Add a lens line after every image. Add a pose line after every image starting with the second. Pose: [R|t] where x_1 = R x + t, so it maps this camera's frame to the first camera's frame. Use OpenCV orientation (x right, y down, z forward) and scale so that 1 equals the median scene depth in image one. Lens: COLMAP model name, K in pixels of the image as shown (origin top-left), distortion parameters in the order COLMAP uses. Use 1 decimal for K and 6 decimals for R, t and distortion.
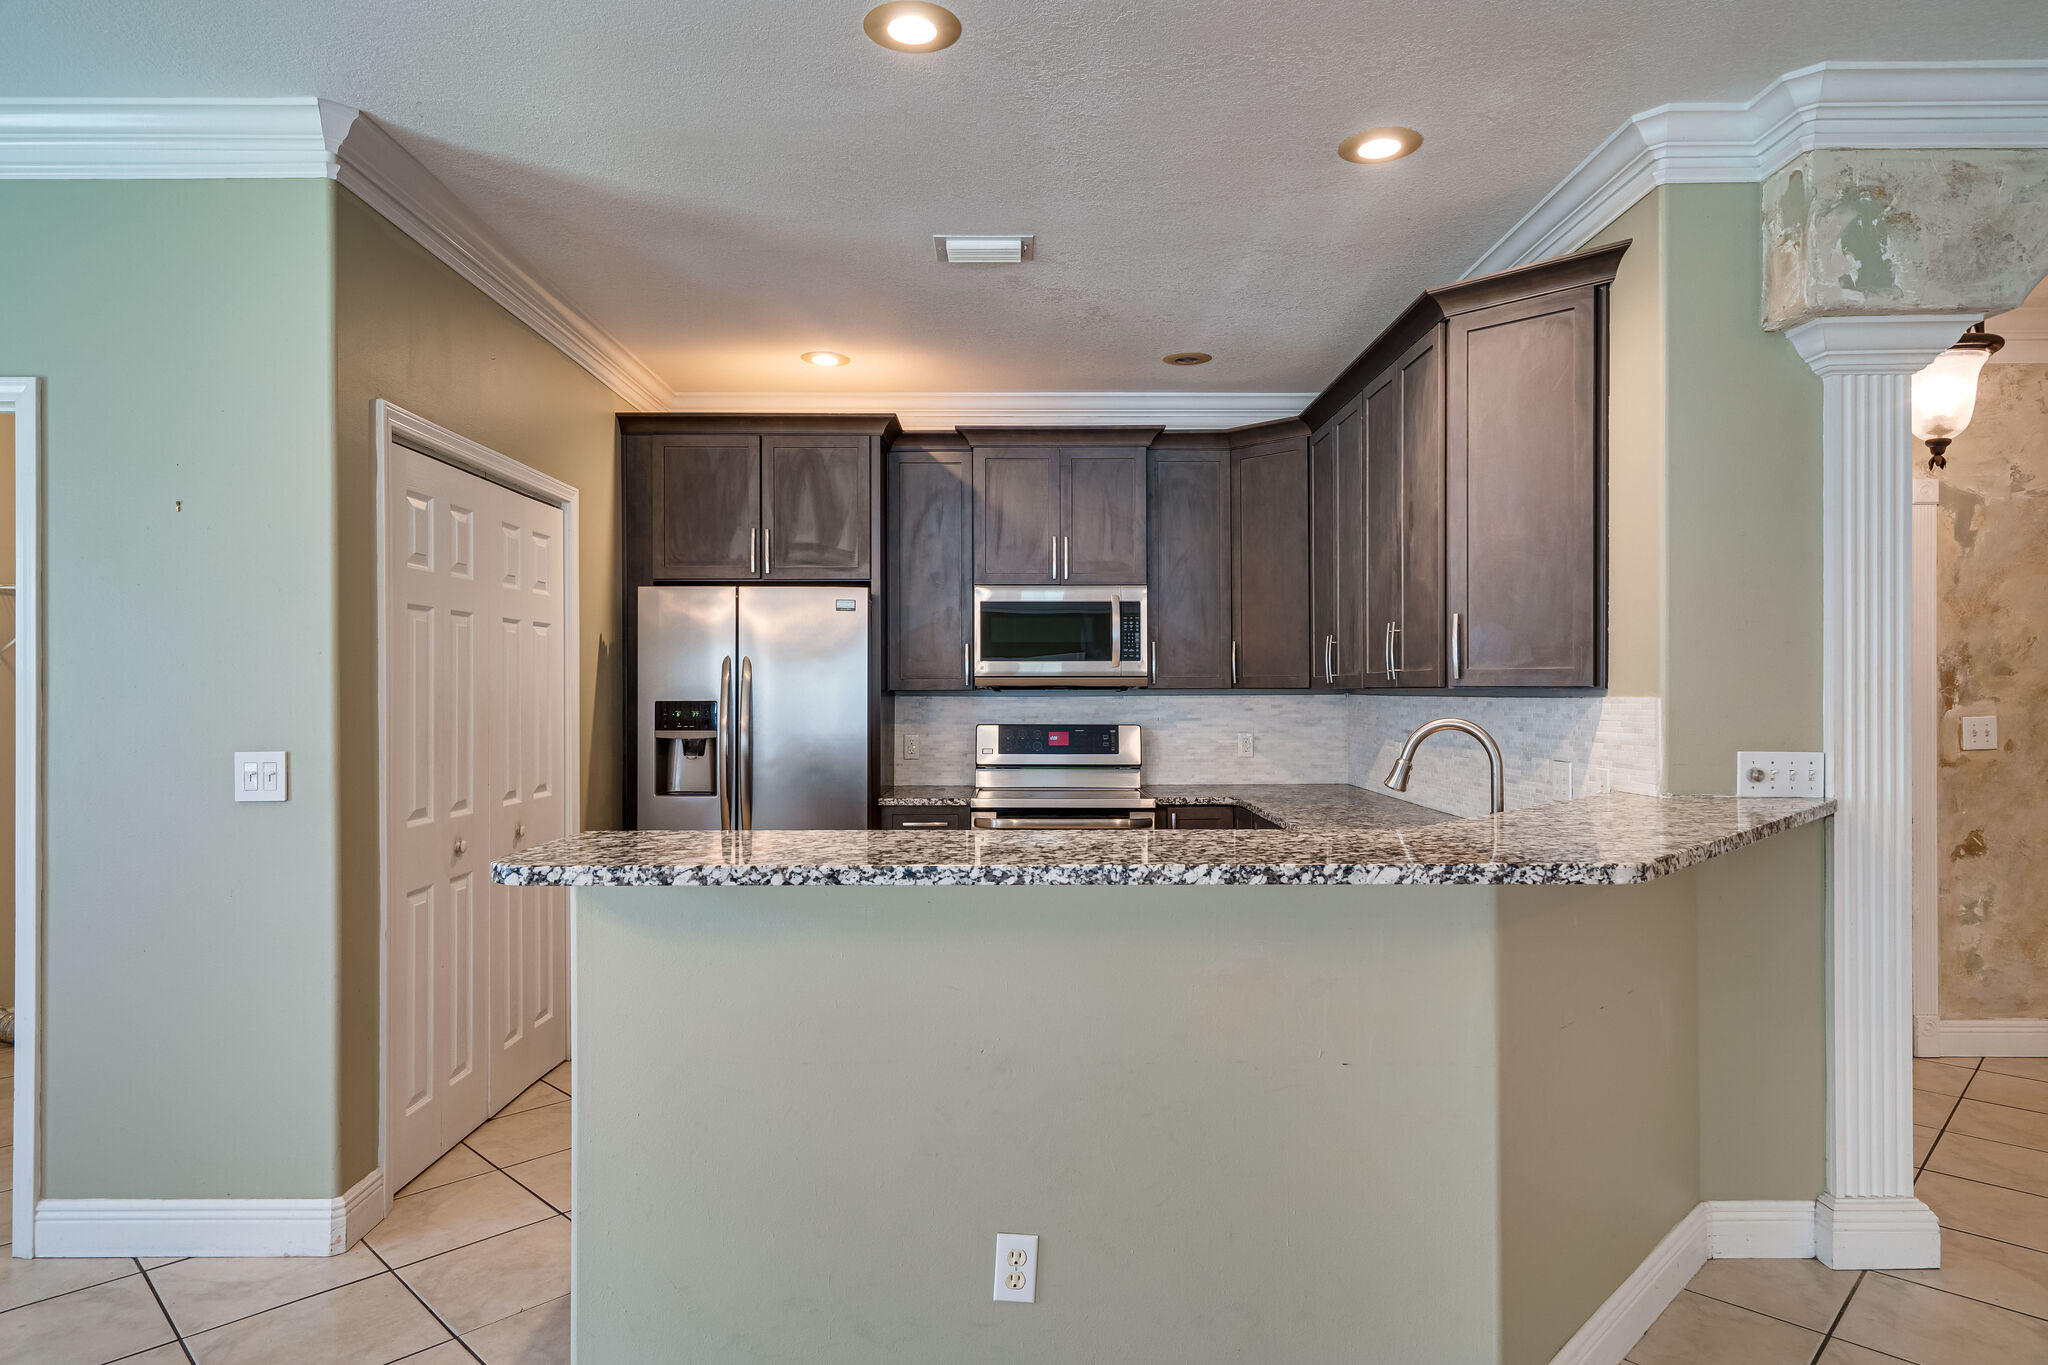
lens RADIAL K [[1138.2, 0, 1024.0], [0, 1138.2, 682.5], [0, 0, 1]] dist [0.001693, 0.001422]
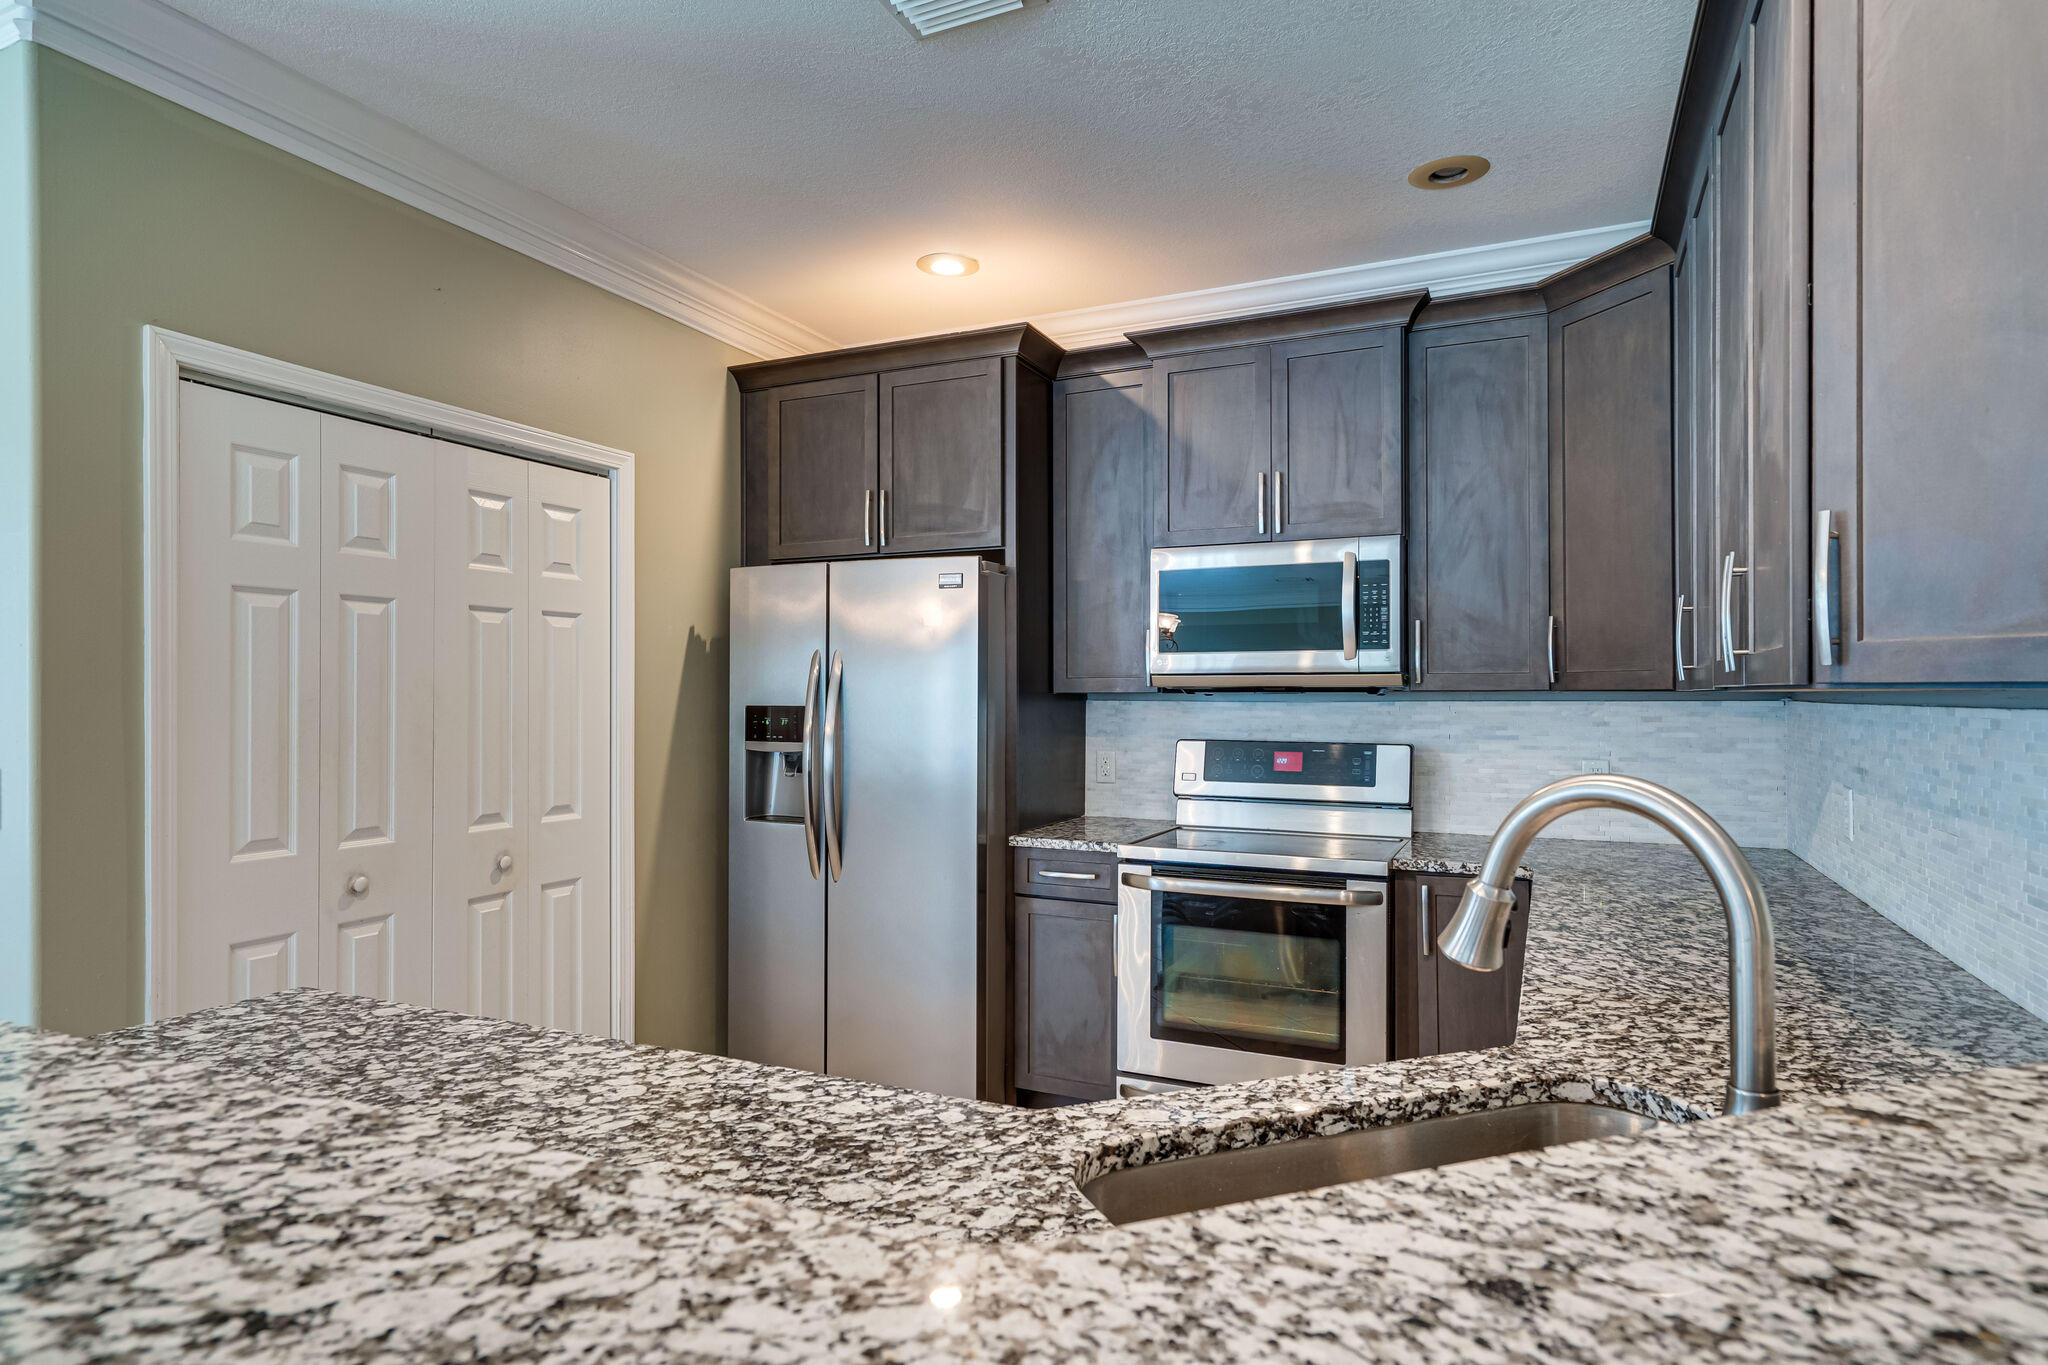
lens RADIAL K [[1115.4, 0, 1024.0], [0, 1115.4, 682.5], [0, 0, 1]] dist [0.014109, 0.000040]
pose [[0.907237, -0.002899, -0.420611, 0.182808], [0.001554, 0.999993, -0.003541, 0.002500], [0.420618, 0.002559, 0.907234, 0.318785]]
